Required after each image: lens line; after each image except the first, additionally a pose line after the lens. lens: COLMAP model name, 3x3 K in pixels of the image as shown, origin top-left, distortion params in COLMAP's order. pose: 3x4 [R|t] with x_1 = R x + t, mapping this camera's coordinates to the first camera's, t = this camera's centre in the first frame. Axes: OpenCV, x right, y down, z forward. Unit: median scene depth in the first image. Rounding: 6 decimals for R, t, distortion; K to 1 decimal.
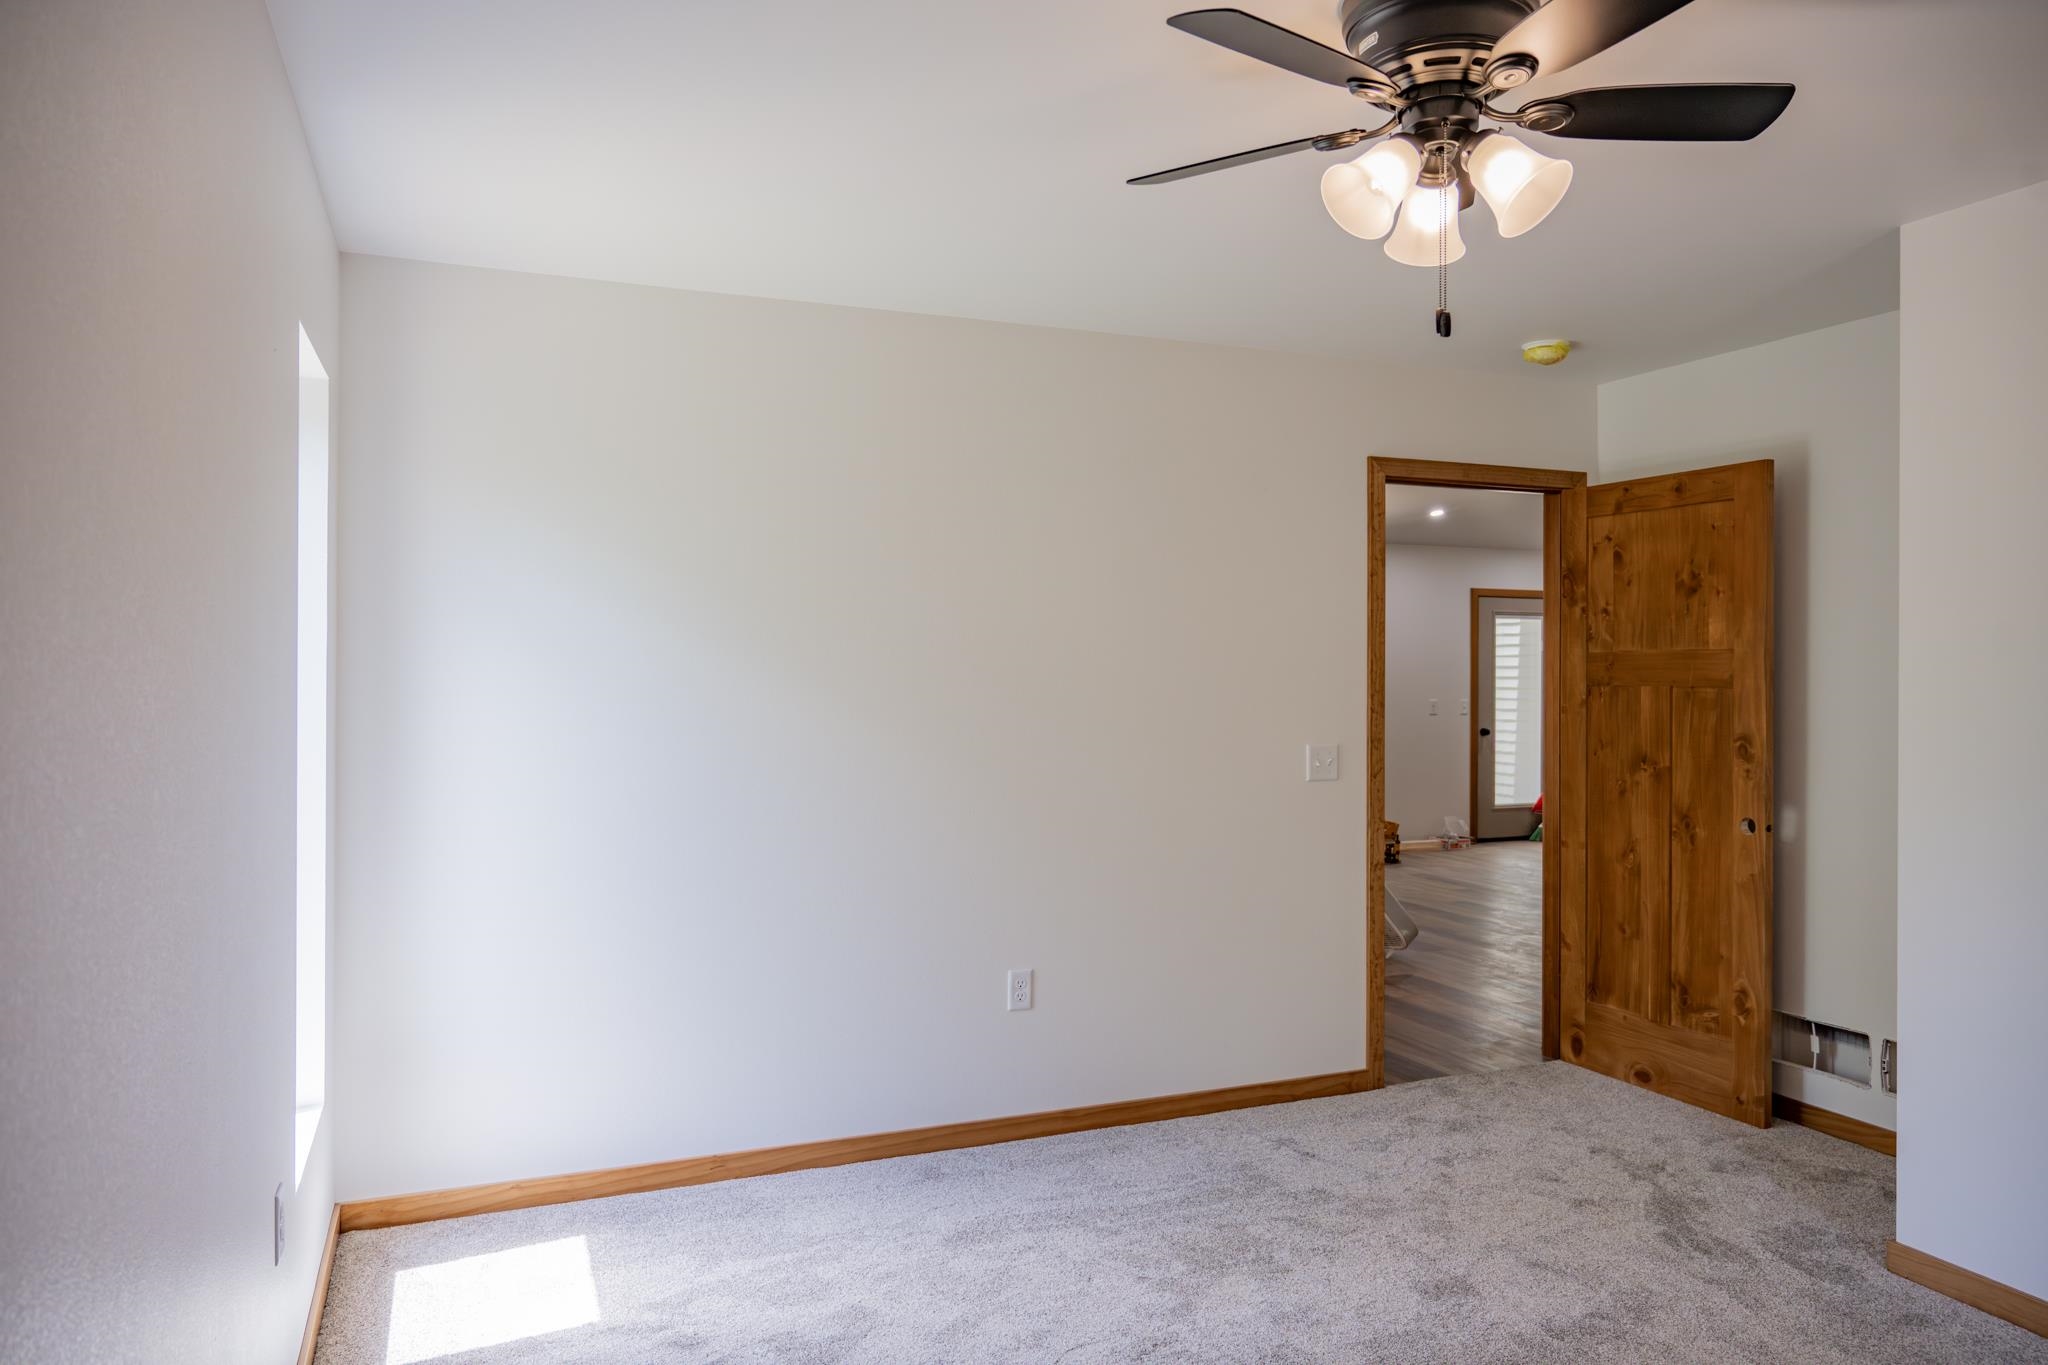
lens RADIAL K [[1374.0, 0, 1017.9], [0, 1374.0, 685.1], [0, 0, 1]] dist [-0.006365, 0.001136]
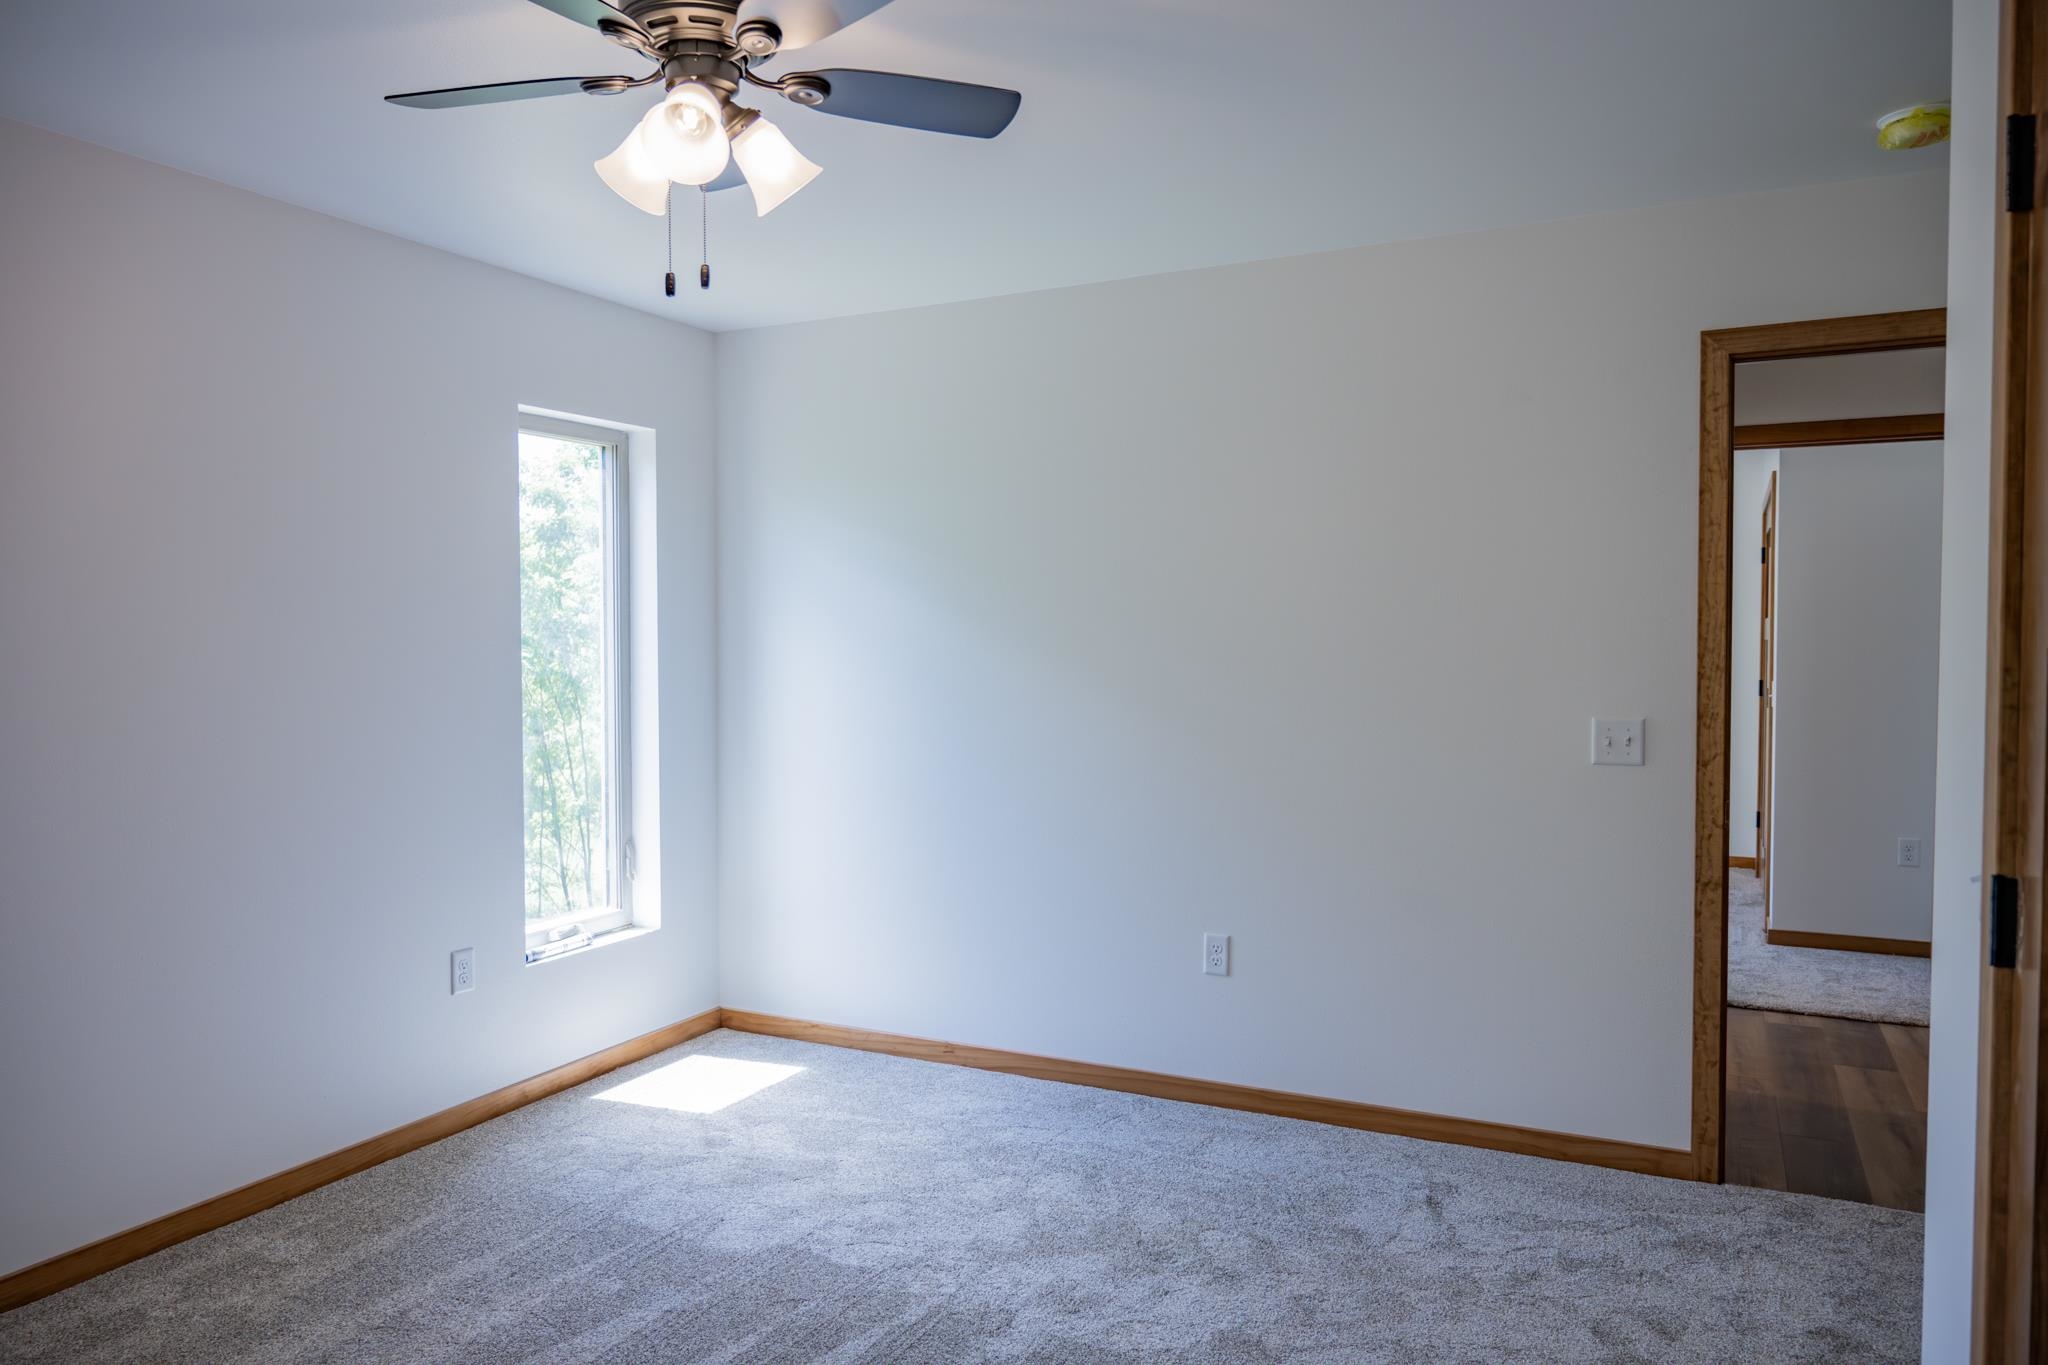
lens RADIAL K [[1374.0, 0, 1017.9], [0, 1374.0, 685.1], [0, 0, 1]] dist [-0.006365, 0.001136]
pose [[0.645389, 0.019622, -0.763602, 0.671273], [-0.001472, 0.999700, 0.024444, 0.006641], [0.763853, -0.014652, 0.645224, 0.271103]]
